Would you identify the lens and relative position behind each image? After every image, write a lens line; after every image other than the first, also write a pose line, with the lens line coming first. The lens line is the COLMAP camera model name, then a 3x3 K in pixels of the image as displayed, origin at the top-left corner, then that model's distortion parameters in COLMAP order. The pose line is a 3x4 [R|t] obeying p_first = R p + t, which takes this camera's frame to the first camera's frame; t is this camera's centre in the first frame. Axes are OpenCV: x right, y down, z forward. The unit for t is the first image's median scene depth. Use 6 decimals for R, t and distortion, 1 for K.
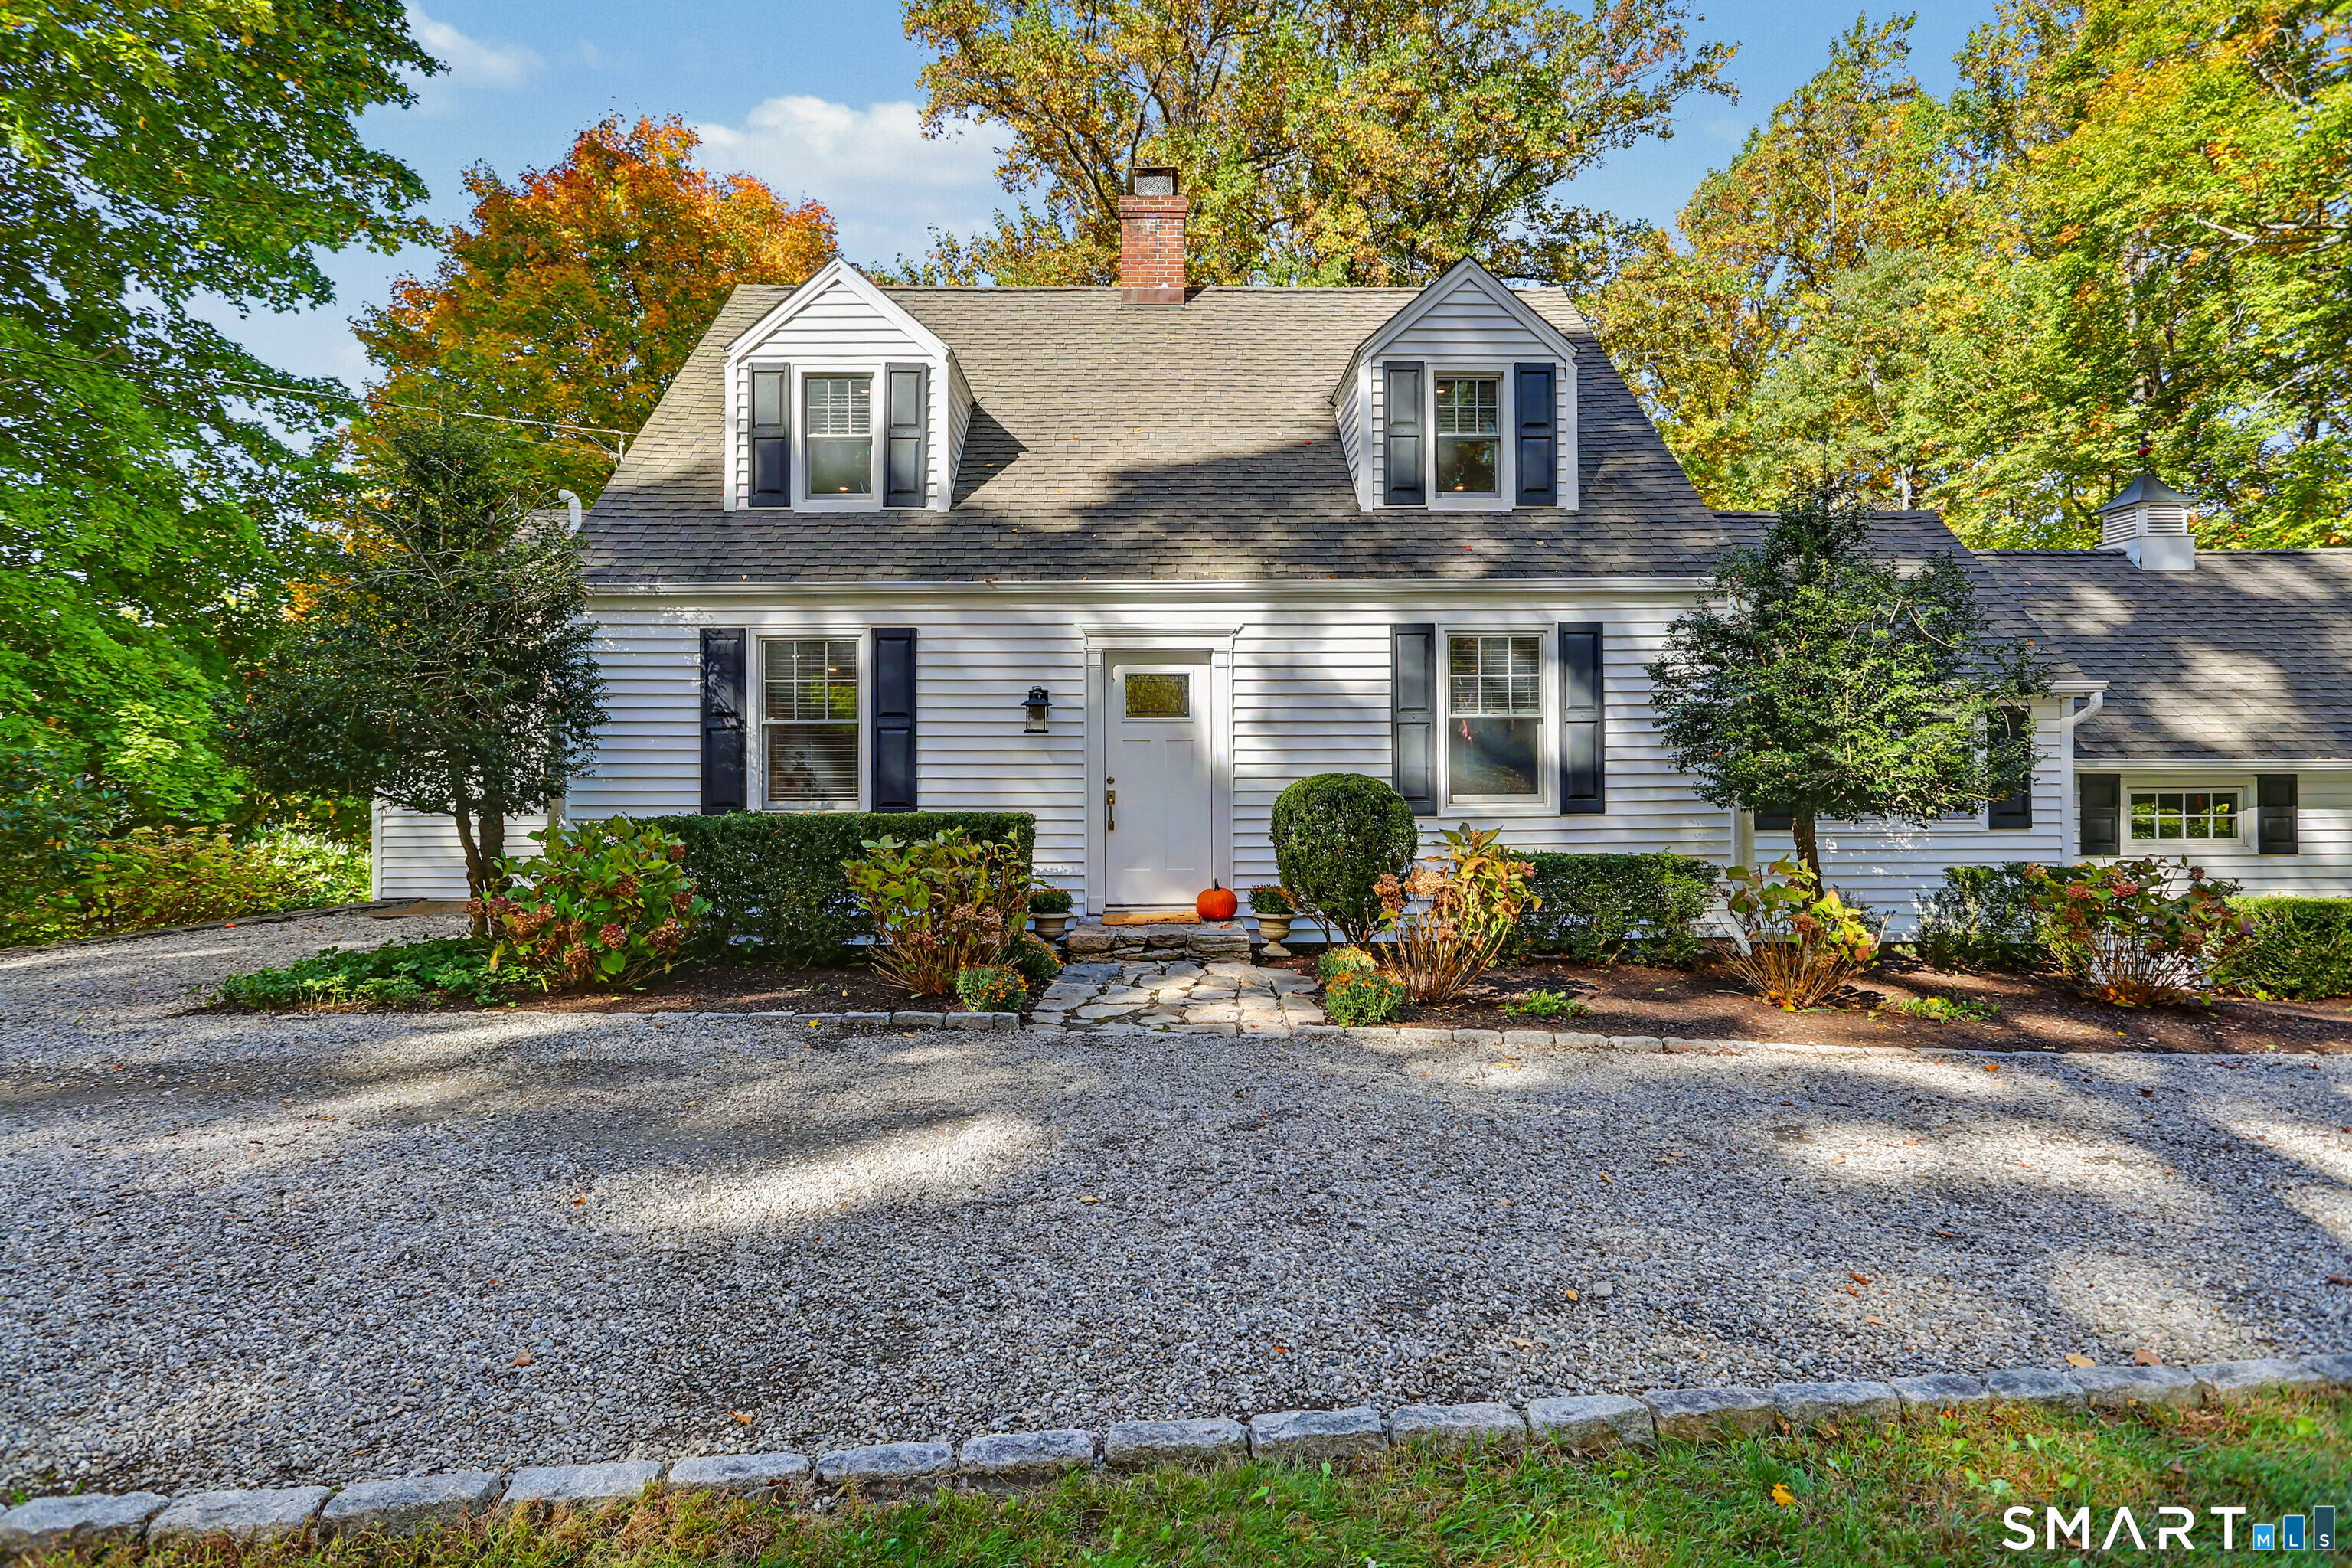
lens RADIAL K [[1132.8, 0, 1185.9], [0, 1132.8, 769.9], [0, 0, 1]] dist [-0.004272, 0.001026]
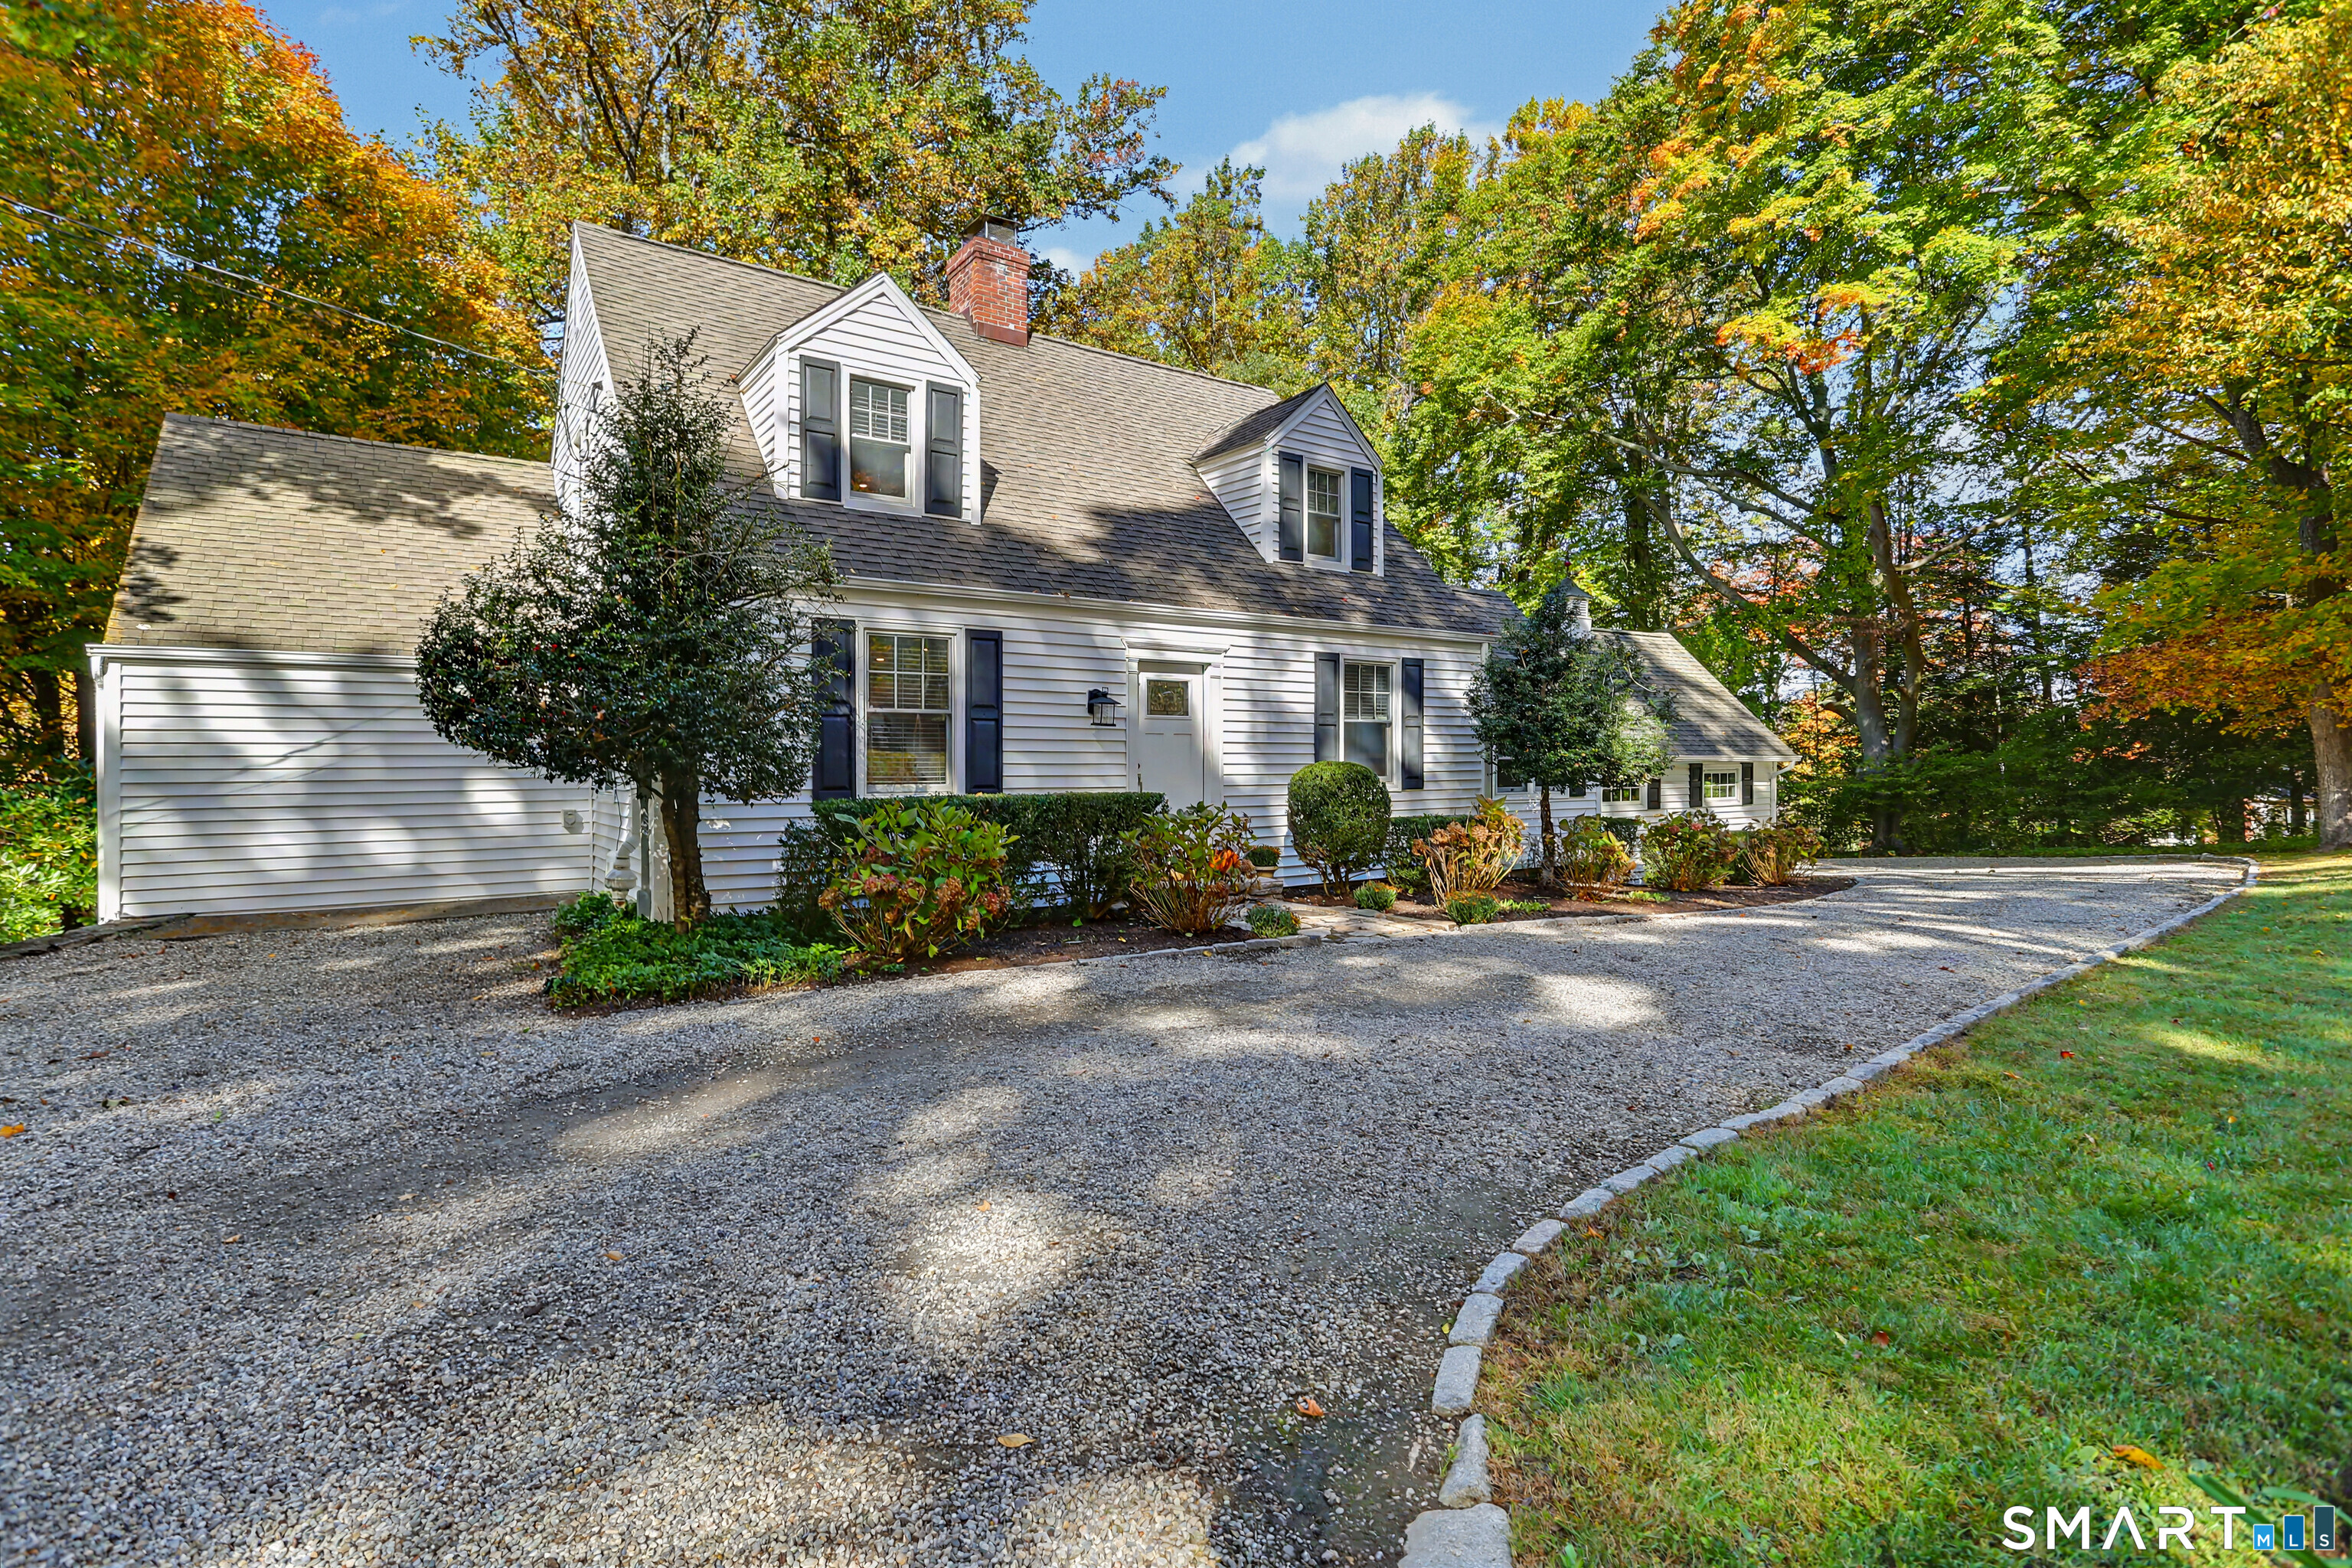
lens RADIAL K [[1132.8, 0, 1167.4], [0, 1132.8, 801.3], [0, 0, 1]] dist [-0.004272, 0.001026]
pose [[0.828616, -0.015117, 0.559613, -0.689207], [-0.001344, 0.999579, 0.028993, 0.011399], [-0.559815, -0.024776, 0.828247, -0.035506]]
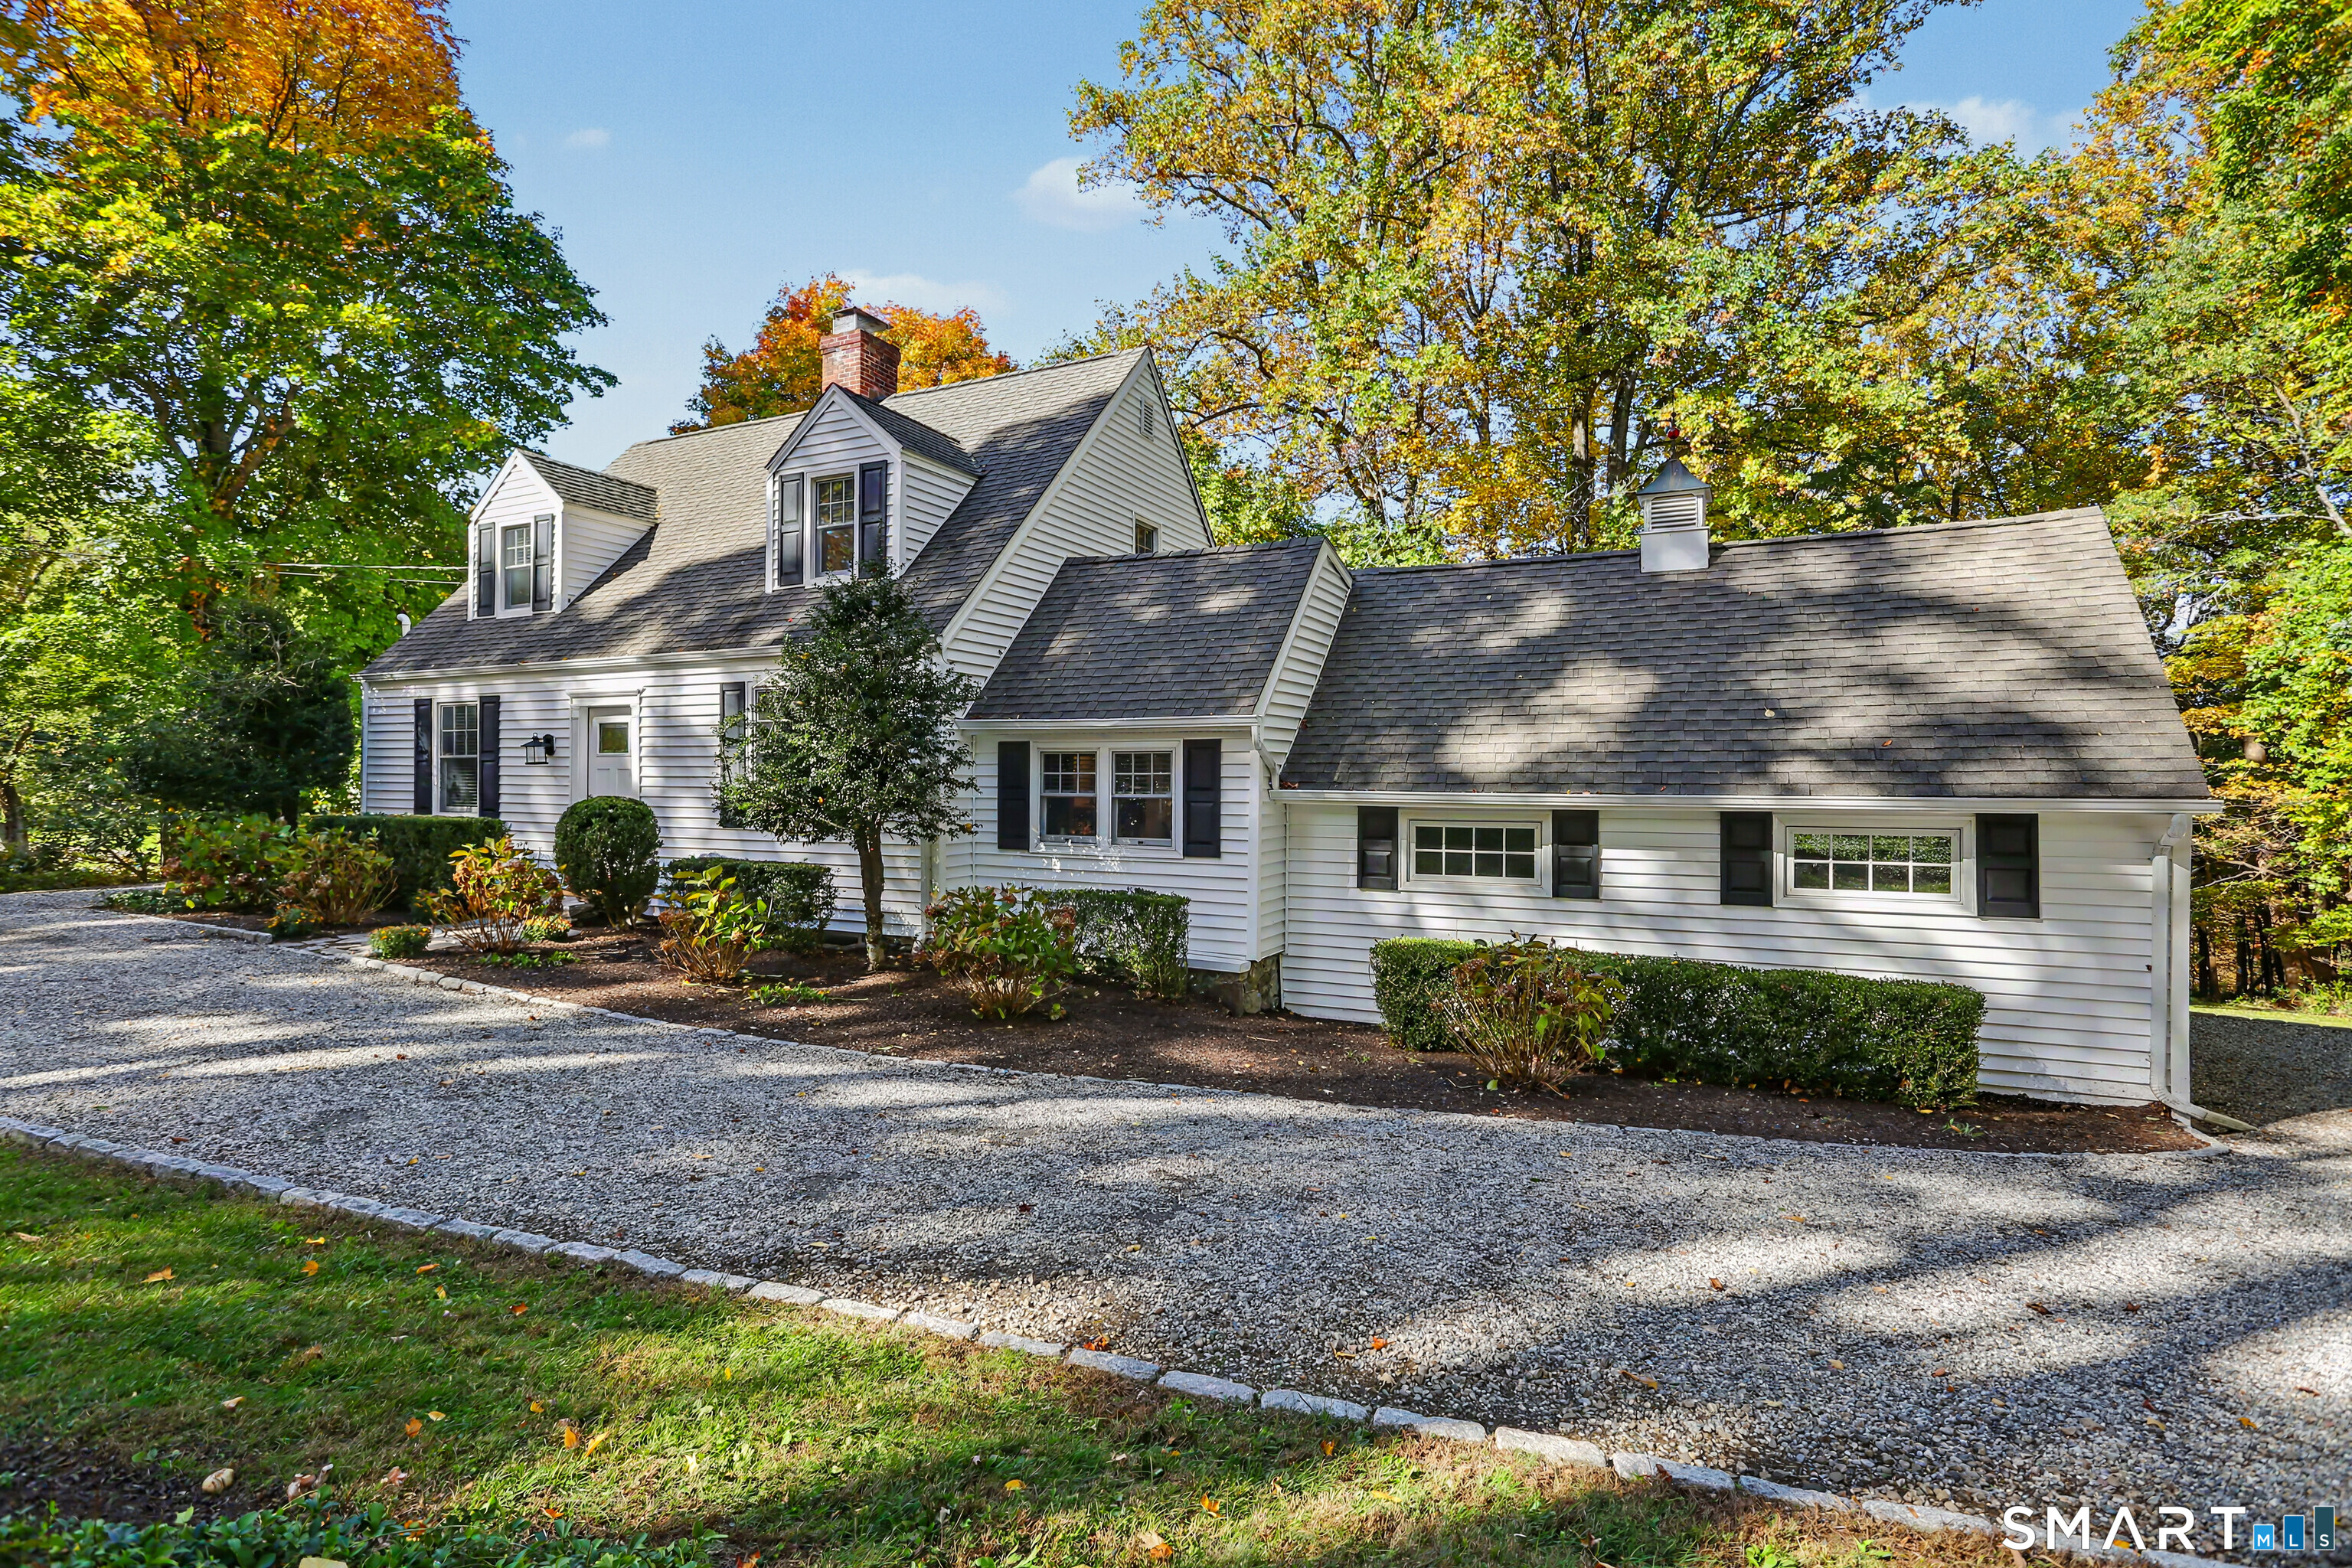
lens RADIAL K [[1132.8, 0, 1191.3], [0, 1132.8, 767.2], [0, 0, 1]] dist [-0.004272, 0.001026]
pose [[0.887429, 0.004498, -0.460922, 1.205862], [-0.002580, 0.999985, 0.004791, -0.035563], [0.460937, -0.003062, 0.887428, 0.071109]]
